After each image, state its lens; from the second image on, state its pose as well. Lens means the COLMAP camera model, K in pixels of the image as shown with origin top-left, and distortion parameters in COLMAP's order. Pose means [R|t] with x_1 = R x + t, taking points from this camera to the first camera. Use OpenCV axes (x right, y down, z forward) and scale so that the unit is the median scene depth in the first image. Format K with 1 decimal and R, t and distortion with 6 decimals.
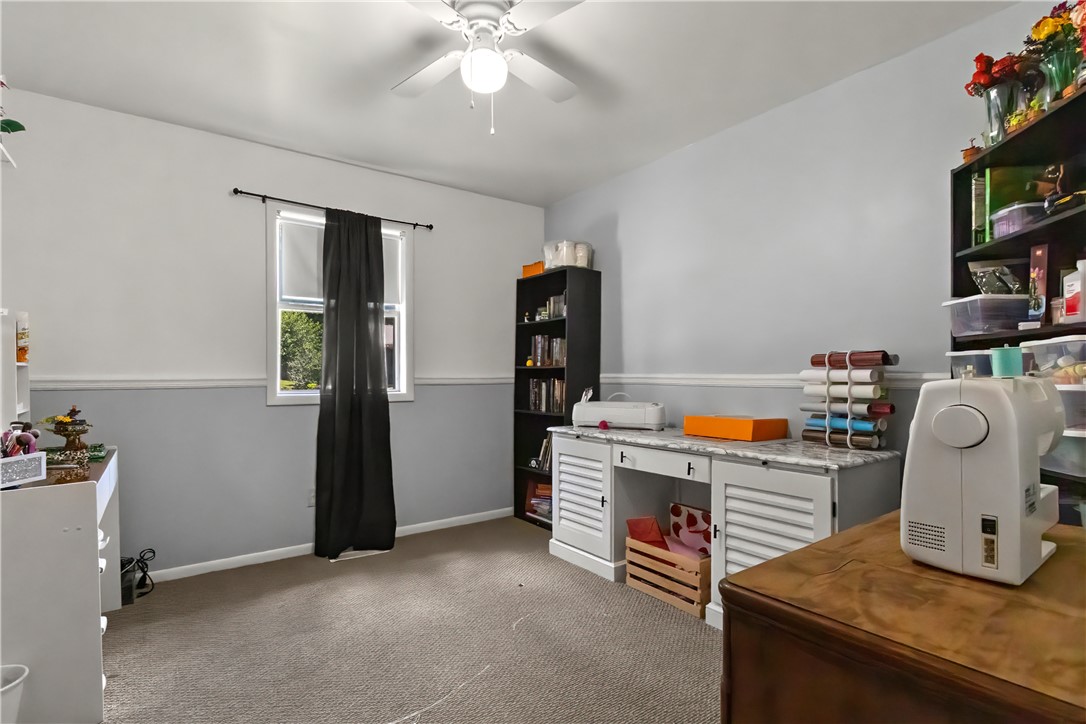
lens RADIAL K [[528.2, 0, 542.2], [0, 528.2, 380.7], [0, 0, 1]] dist [-0.000170, 0.000020]
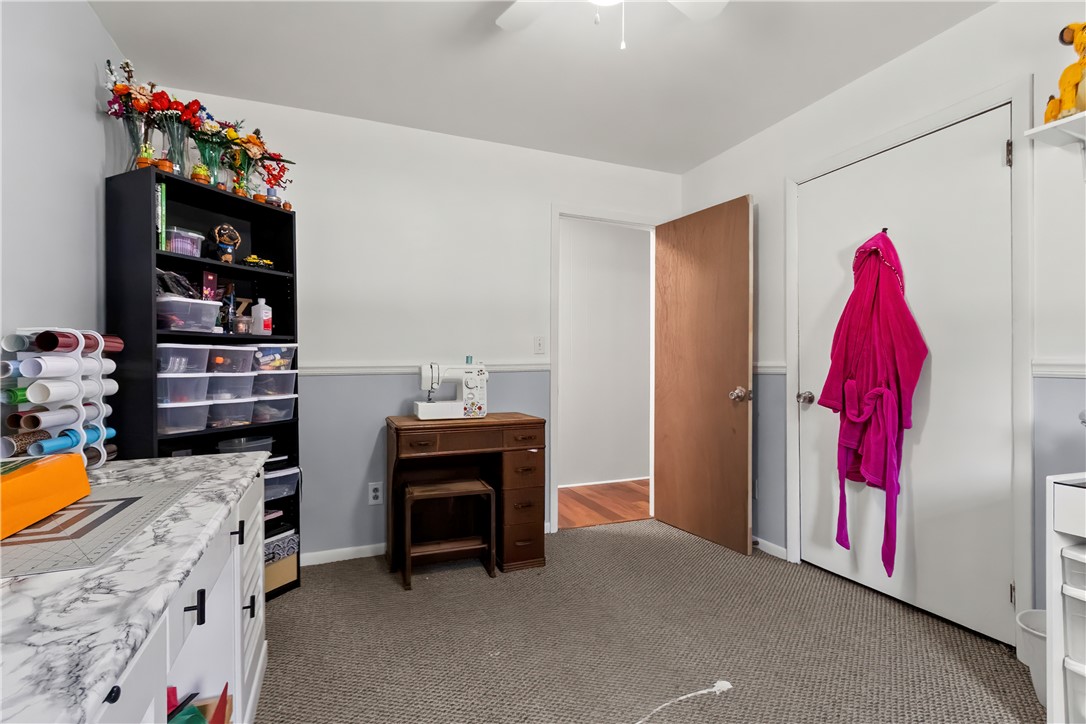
lens RADIAL K [[509.5, 0, 540.0], [0, 509.5, 363.2], [0, 0, 1]] dist [-0.002294, -0.000377]
pose [[-0.969872, 0.003126, 0.243596, -0.169515], [0.005243, 0.999954, 0.008043, -0.016162], [-0.243560, 0.009078, -0.969843, 1.536723]]
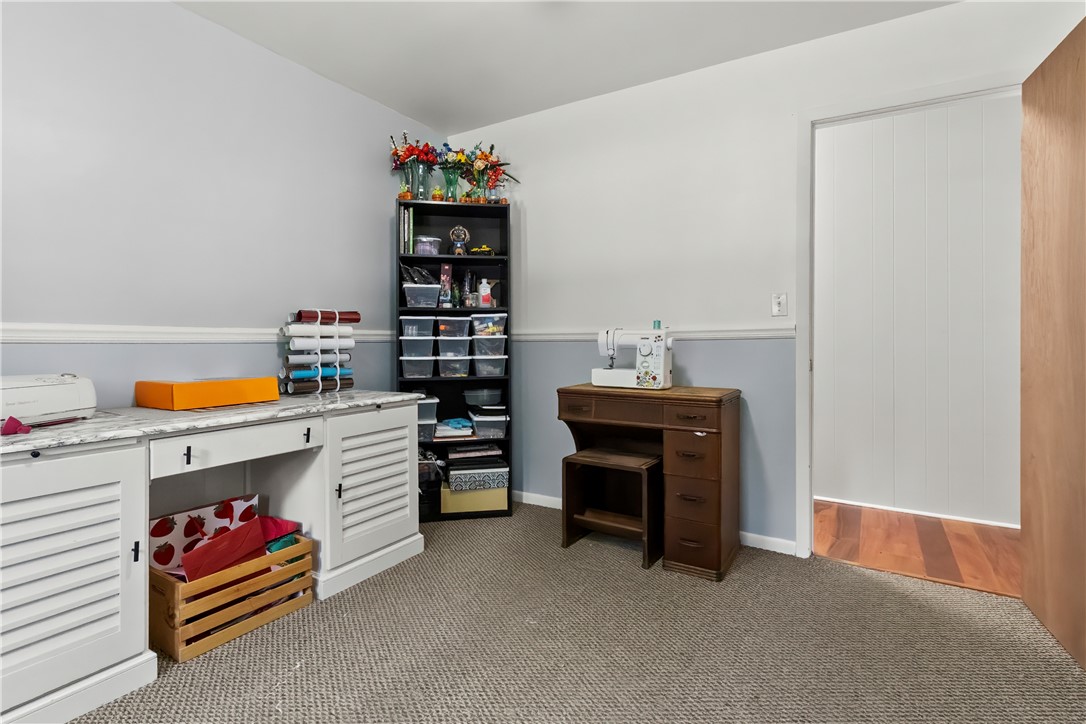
lens RADIAL K [[528.0, 0, 541.1], [0, 528.0, 336.6], [0, 0, 1]] dist [0.000168, -0.000161]
pose [[-0.371674, 0.007705, 0.928331, -0.702031], [0.009805, 0.999942, -0.004374, 0.014465], [-0.928312, 0.007476, -0.371728, 1.022966]]
